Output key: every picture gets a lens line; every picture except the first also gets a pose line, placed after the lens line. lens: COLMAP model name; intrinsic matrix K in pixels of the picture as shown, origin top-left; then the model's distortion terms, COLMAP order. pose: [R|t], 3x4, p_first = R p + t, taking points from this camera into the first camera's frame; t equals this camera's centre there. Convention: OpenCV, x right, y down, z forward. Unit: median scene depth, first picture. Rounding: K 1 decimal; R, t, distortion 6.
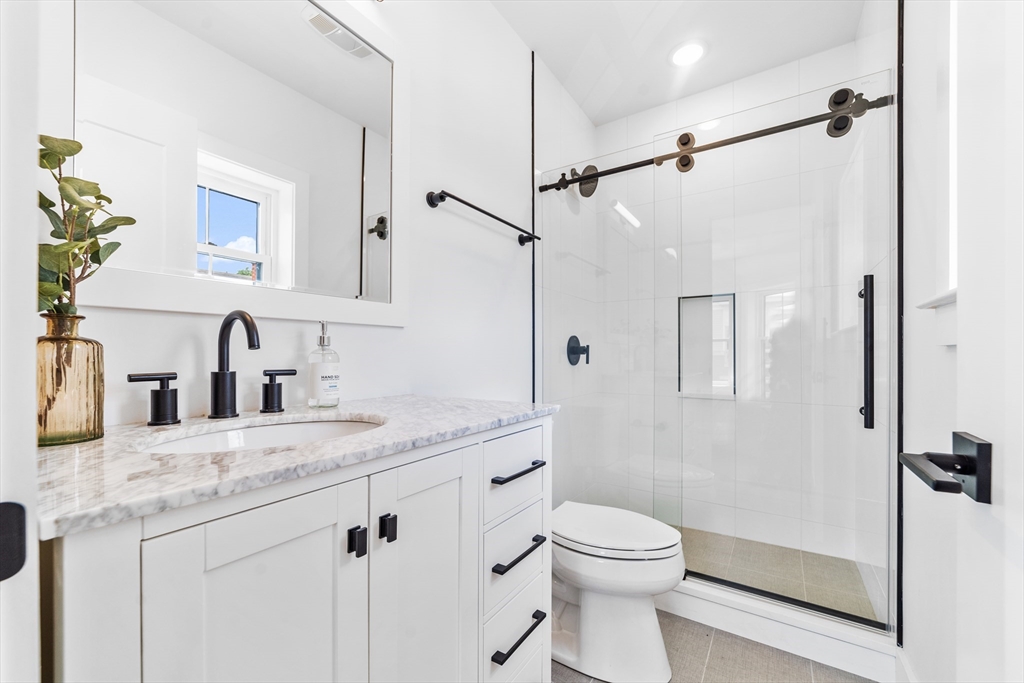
lens RADIAL K [[407.4, 0, 503.5], [0, 407.4, 345.8], [0, 0, 1]] dist [-0.022018, 0.007683]
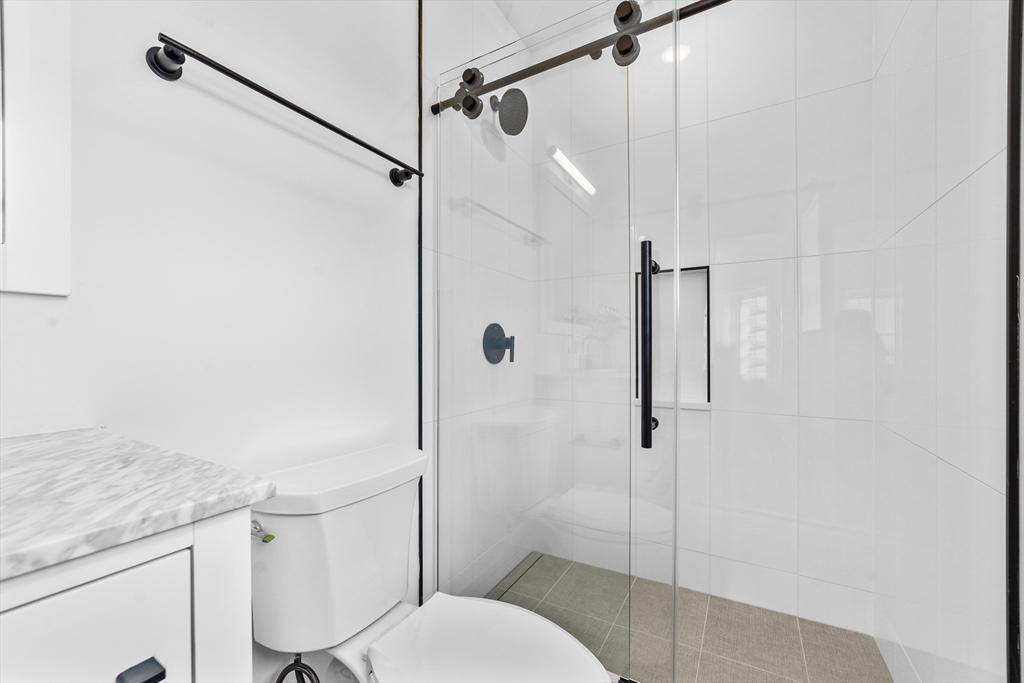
lens RADIAL K [[390.6, 0, 537.2], [0, 390.6, 329.0], [0, 0, 1]] dist [0.000329, 0.013454]
pose [[0.994925, 0.004160, 0.100530, 0.202754], [-0.001318, 0.999598, -0.028320, 0.005704], [-0.100608, 0.028043, 0.994531, 0.332357]]
